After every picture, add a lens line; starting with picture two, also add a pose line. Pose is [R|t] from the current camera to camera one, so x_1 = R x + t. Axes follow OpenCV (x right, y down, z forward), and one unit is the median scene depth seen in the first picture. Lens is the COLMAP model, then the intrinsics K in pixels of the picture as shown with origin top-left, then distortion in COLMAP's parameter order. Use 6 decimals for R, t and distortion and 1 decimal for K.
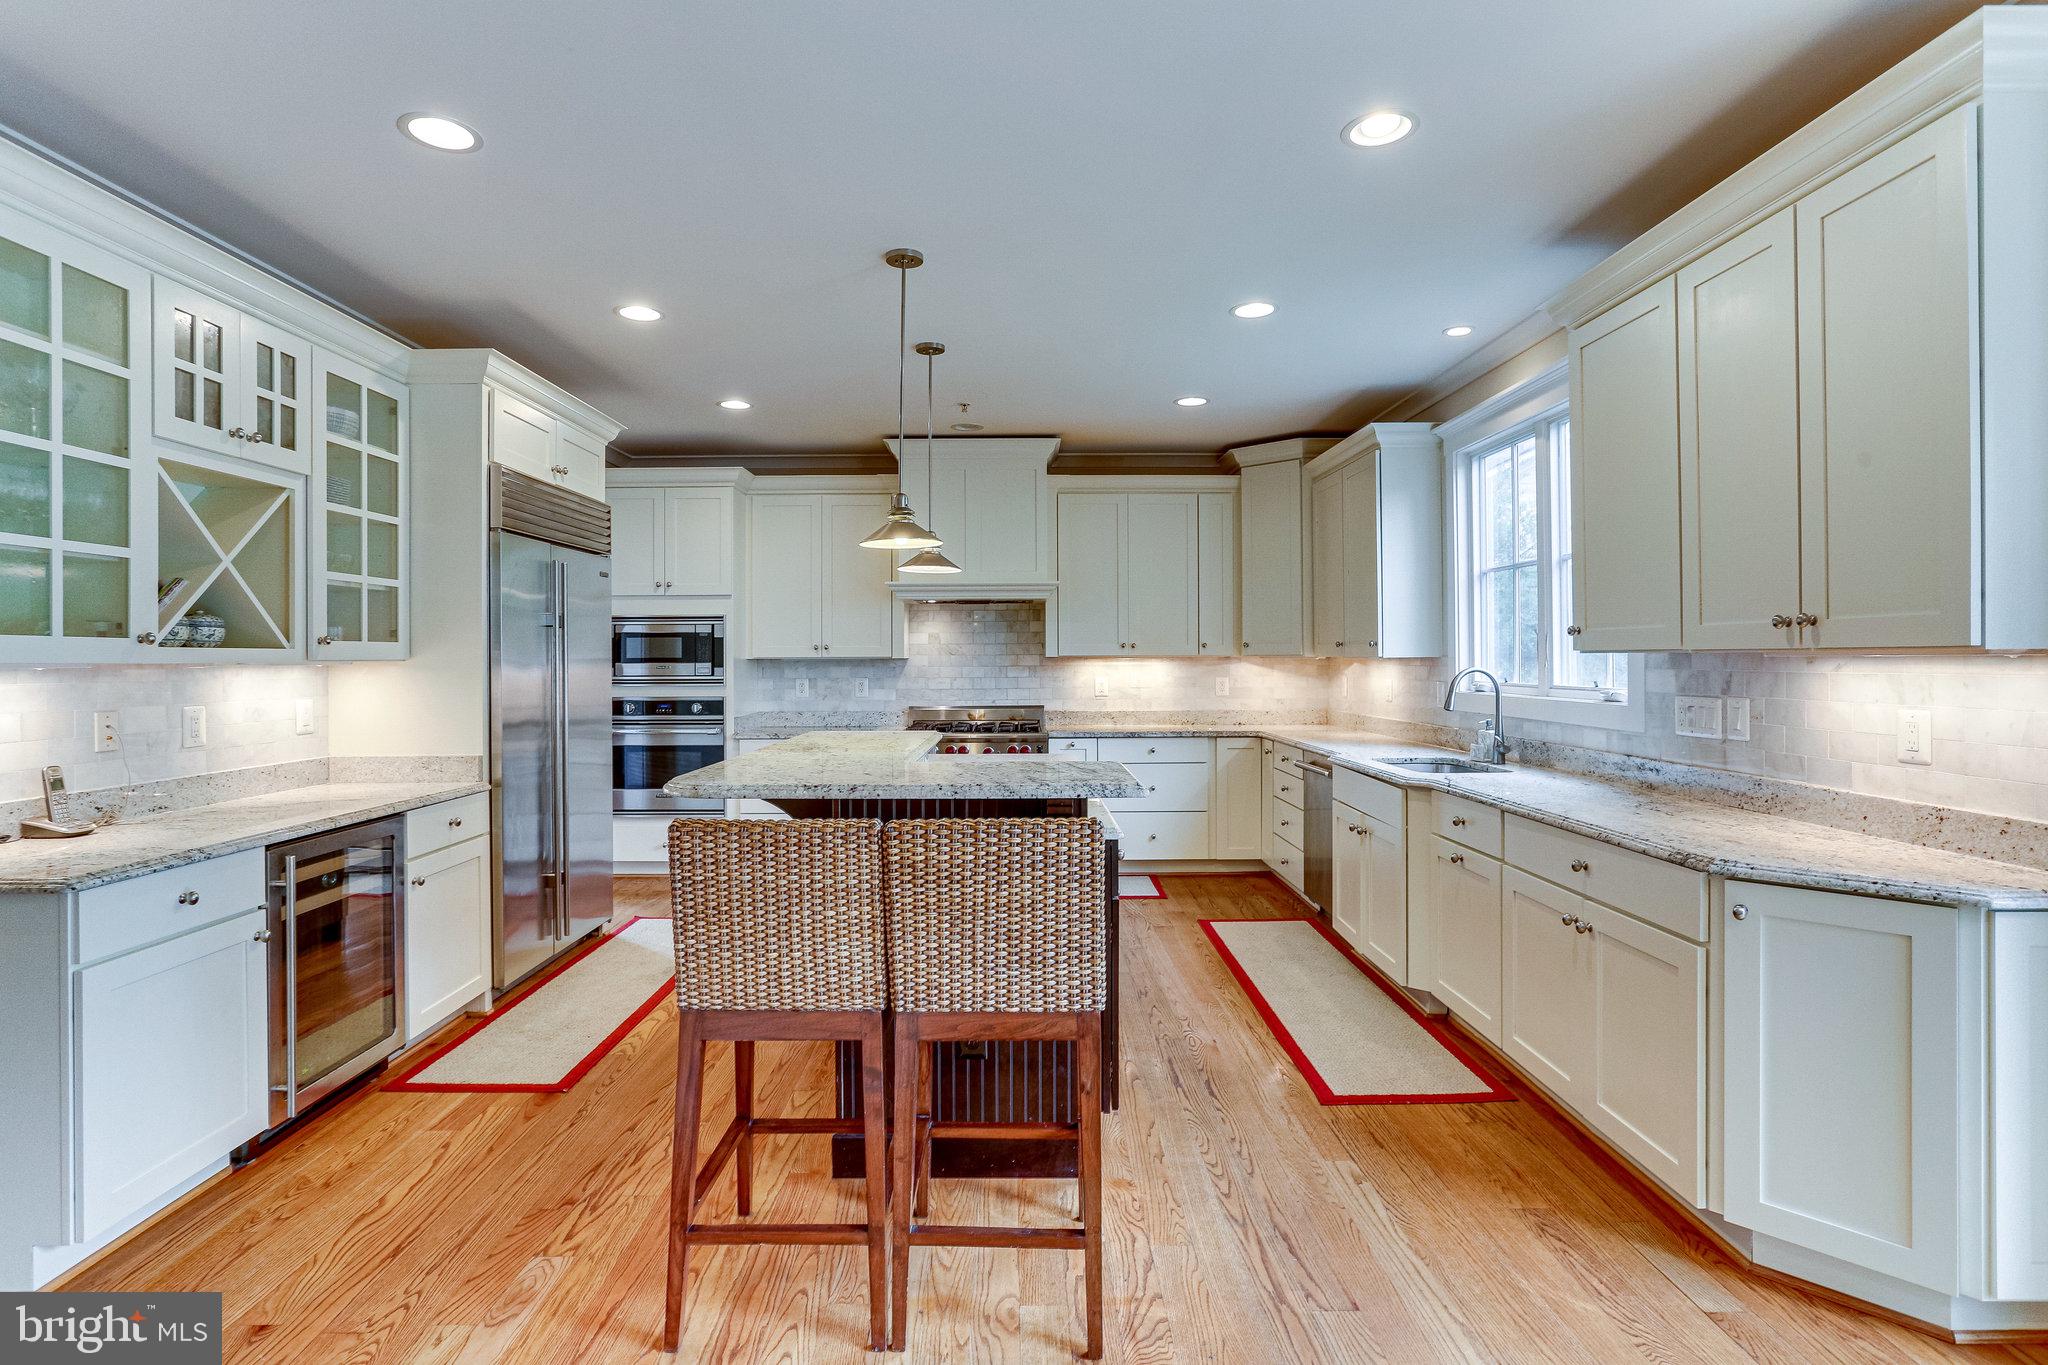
lens RADIAL K [[1001.6, 0, 1032.2], [0, 1001.6, 666.5], [0, 0, 1]] dist [-0.024536, 0.002223]
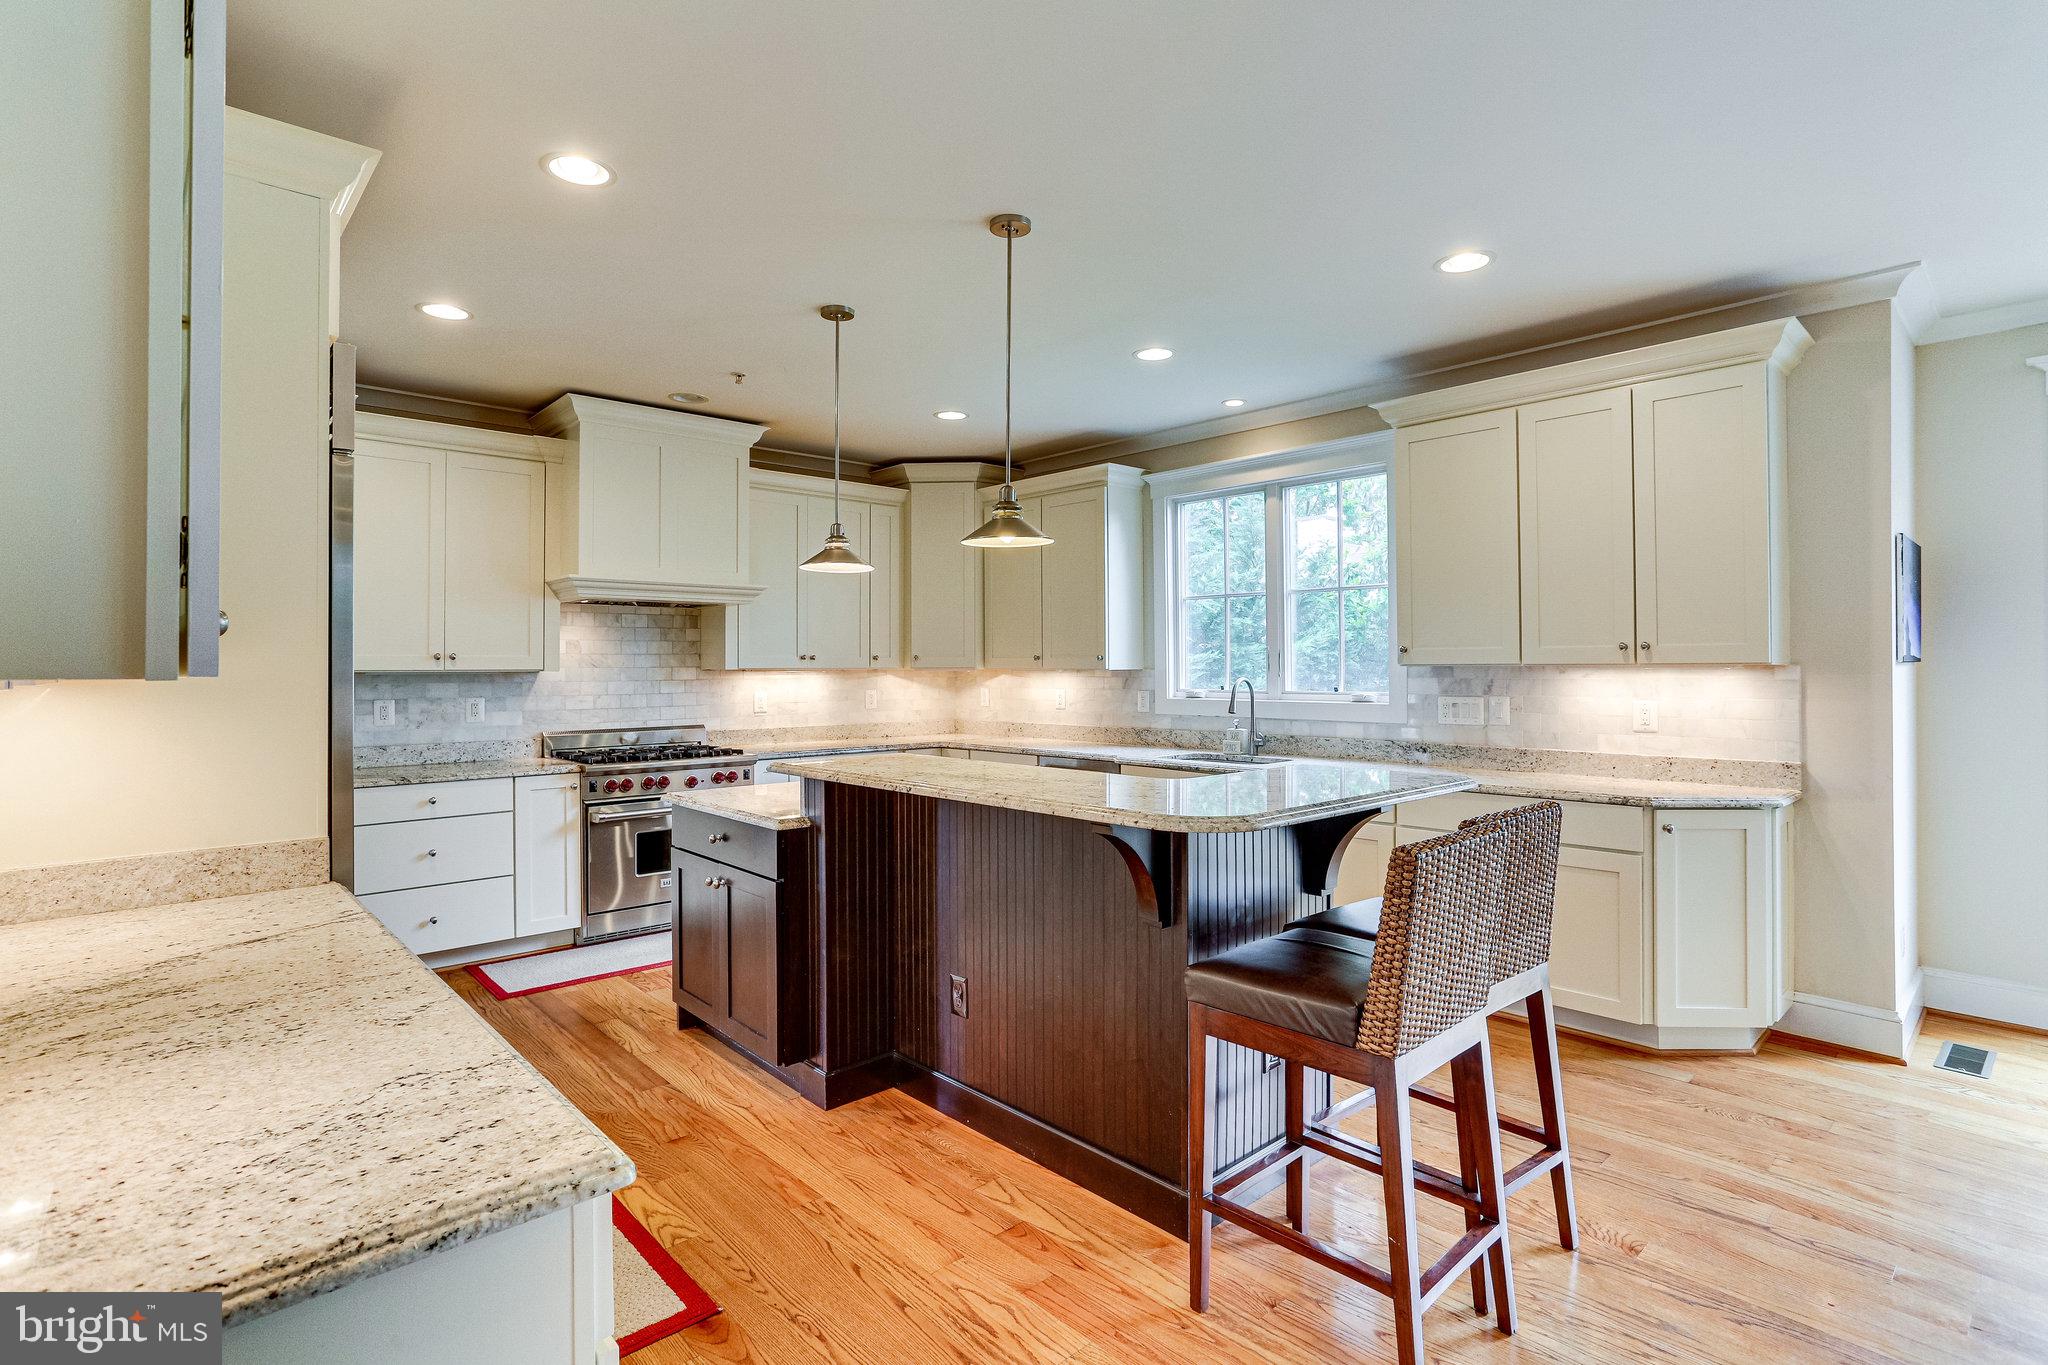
lens RADIAL K [[1001.6, 0, 1035.1], [0, 1001.6, 668.5], [0, 0, 1]] dist [-0.024536, 0.002223]
pose [[0.741572, 0.000117, 0.670874, -0.388548], [0.007130, 0.999942, -0.008056, -0.001542], [-0.670836, 0.010757, 0.741528, 0.171315]]
